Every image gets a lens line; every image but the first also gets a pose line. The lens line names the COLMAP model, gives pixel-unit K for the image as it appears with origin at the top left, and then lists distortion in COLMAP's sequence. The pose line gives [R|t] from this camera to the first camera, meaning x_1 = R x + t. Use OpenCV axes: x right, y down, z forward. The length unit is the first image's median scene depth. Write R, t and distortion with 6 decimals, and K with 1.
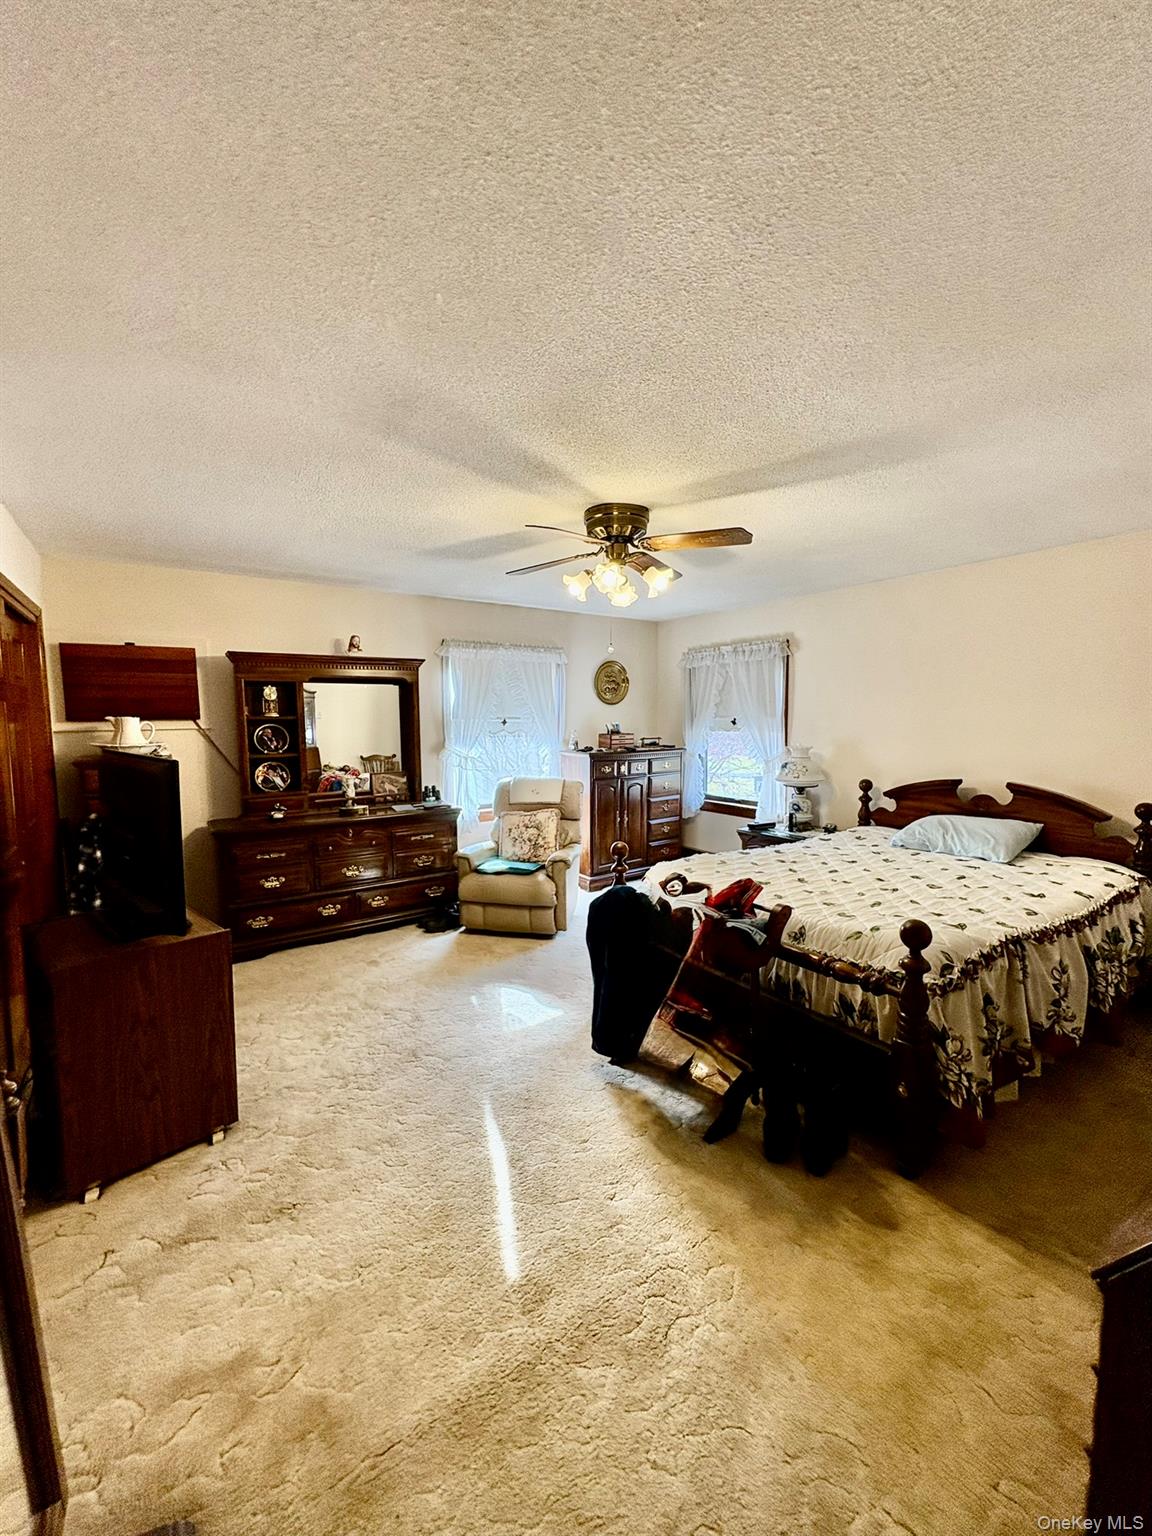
lens RADIAL K [[608.2, 0, 576.8], [0, 608.2, 769.6], [0, 0, 1]] dist [-0.001214, 0.000707]
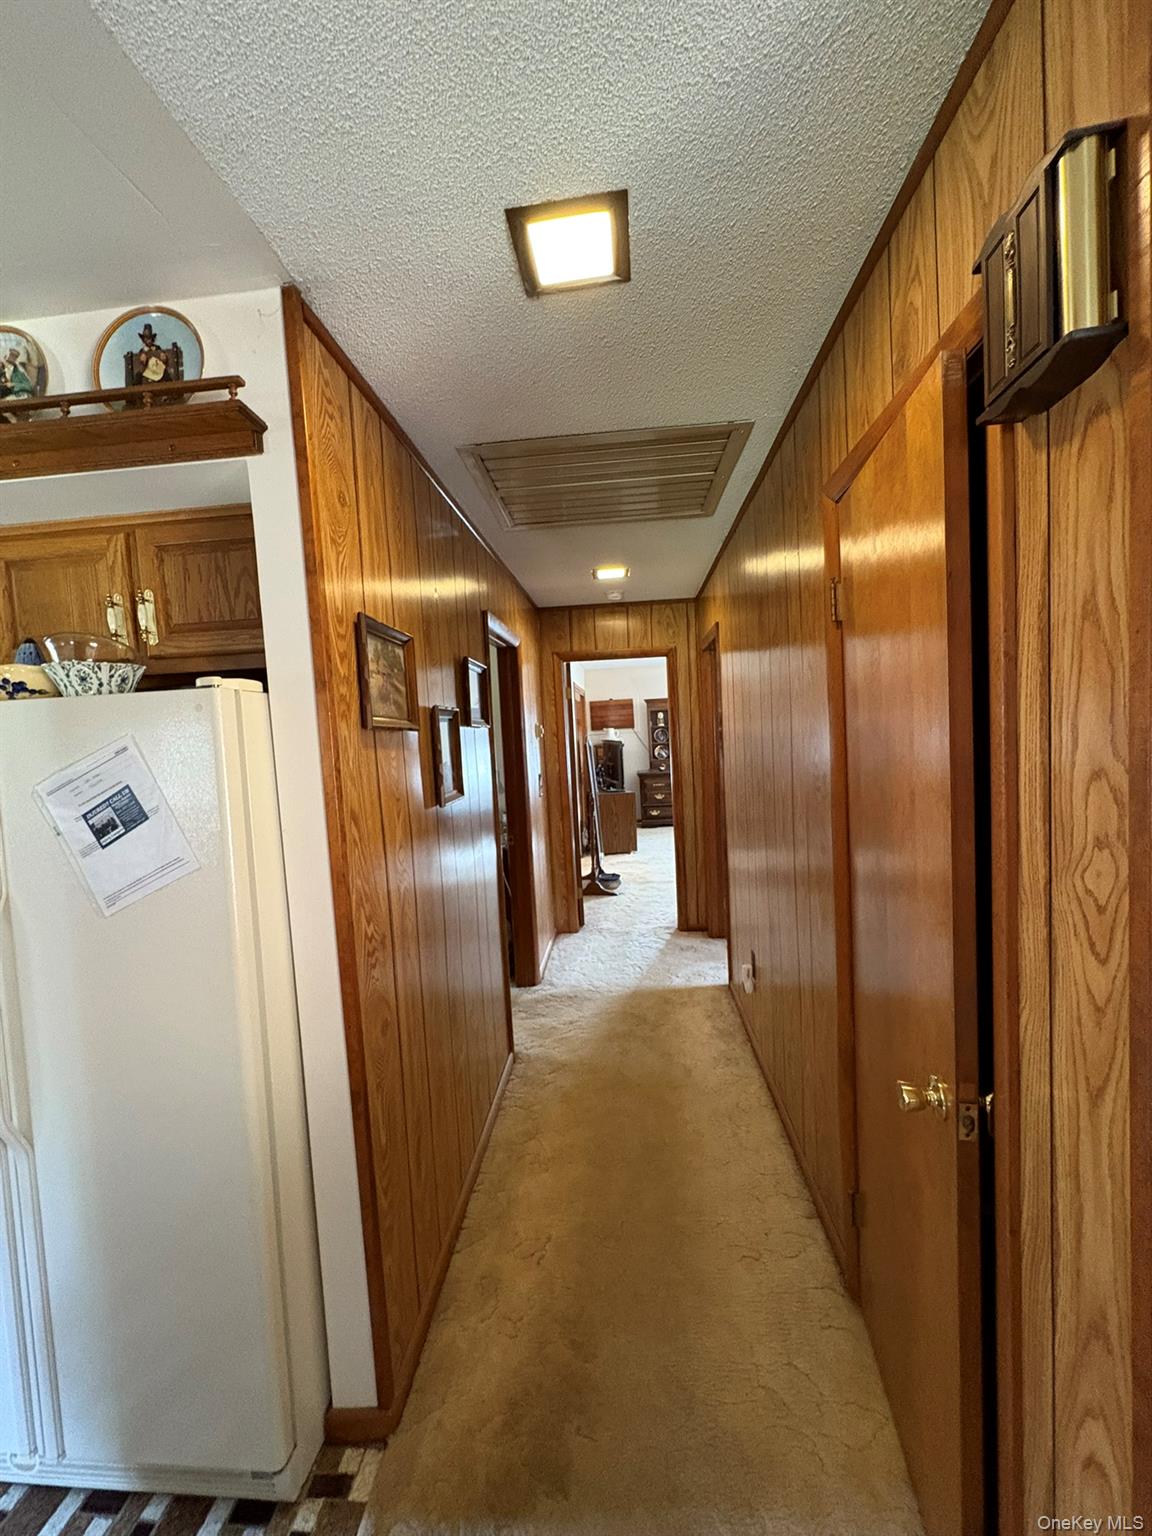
lens RADIAL K [[608.2, 0, 573.6], [0, 608.2, 768.3], [0, 0, 1]] dist [-0.001214, 0.000707]
pose [[0.774642, 0.003912, -0.632388, 0.812138], [-0.007736, 0.999965, -0.003289, 0.096743], [0.632353, 0.007440, 0.774645, -1.151497]]
